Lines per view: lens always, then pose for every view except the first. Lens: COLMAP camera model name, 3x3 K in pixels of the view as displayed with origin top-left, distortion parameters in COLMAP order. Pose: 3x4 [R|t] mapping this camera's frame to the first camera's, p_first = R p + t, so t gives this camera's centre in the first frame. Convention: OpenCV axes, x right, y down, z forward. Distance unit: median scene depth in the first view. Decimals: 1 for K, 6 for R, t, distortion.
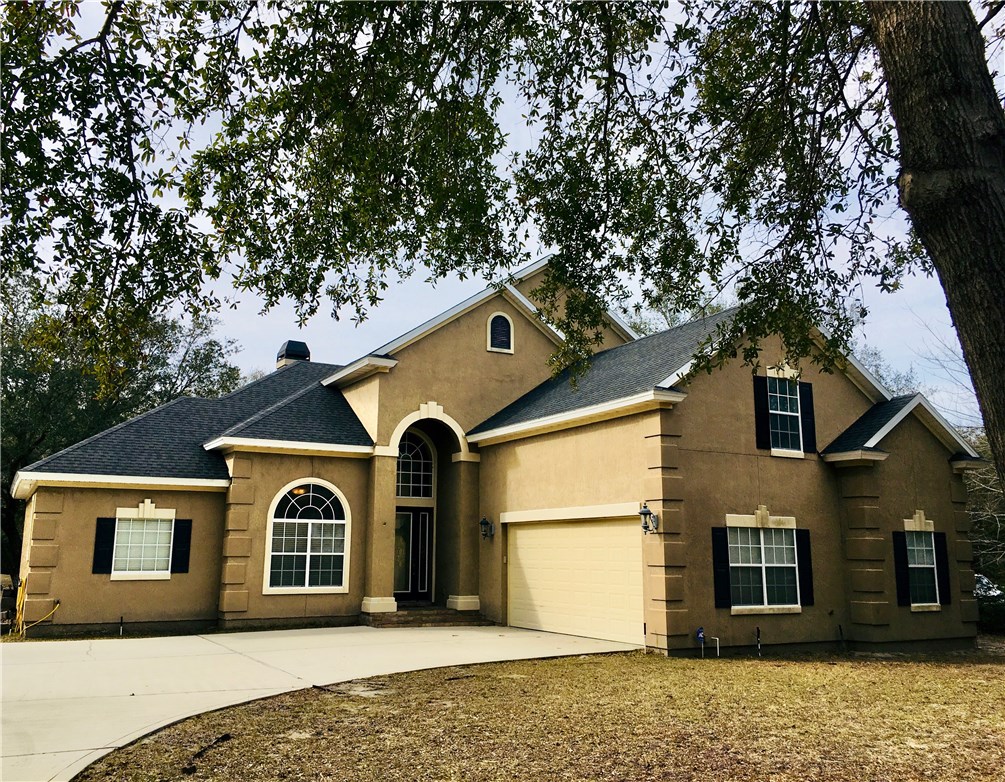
lens RADIAL K [[902.6, 0, 502.5], [0, 902.6, 391.0], [0, 0, 1]] dist [0.045558, -0.000825]
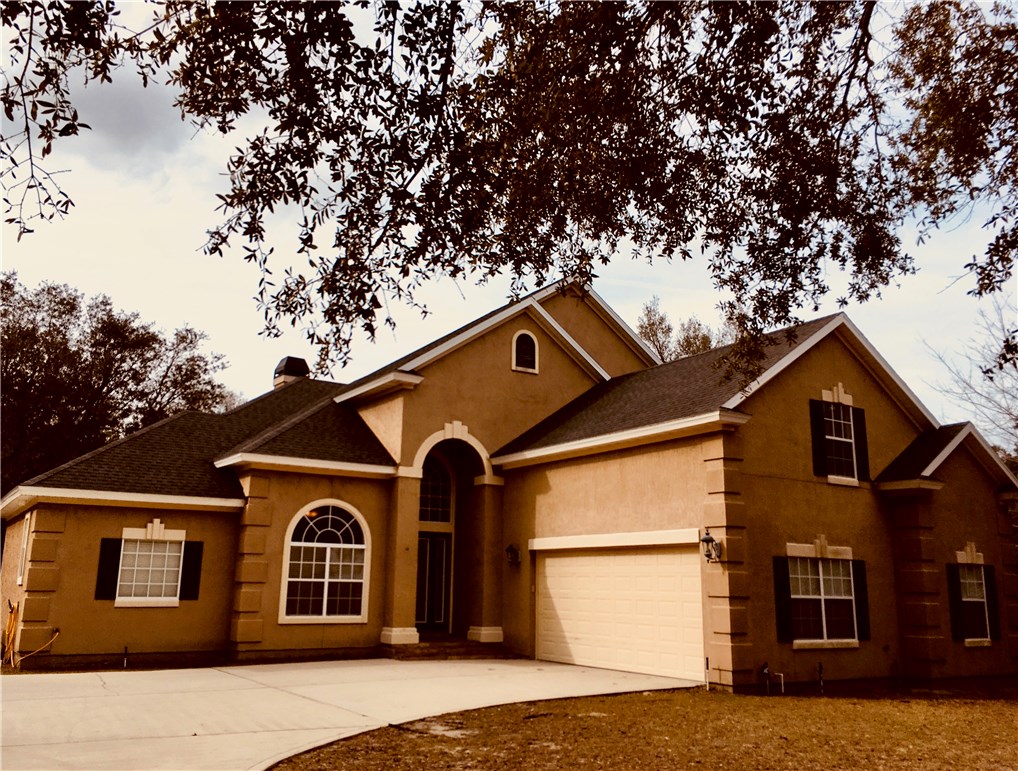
lens RADIAL K [[903.3, 0, 508.5], [0, 903.3, 398.0], [0, 0, 1]] dist [0.047077, -0.011900]
pose [[0.997749, 0.023426, 0.062829, -0.094730], [-0.021754, 0.999394, -0.027161, 0.013531], [-0.063427, 0.025733, 0.997655, 0.051195]]
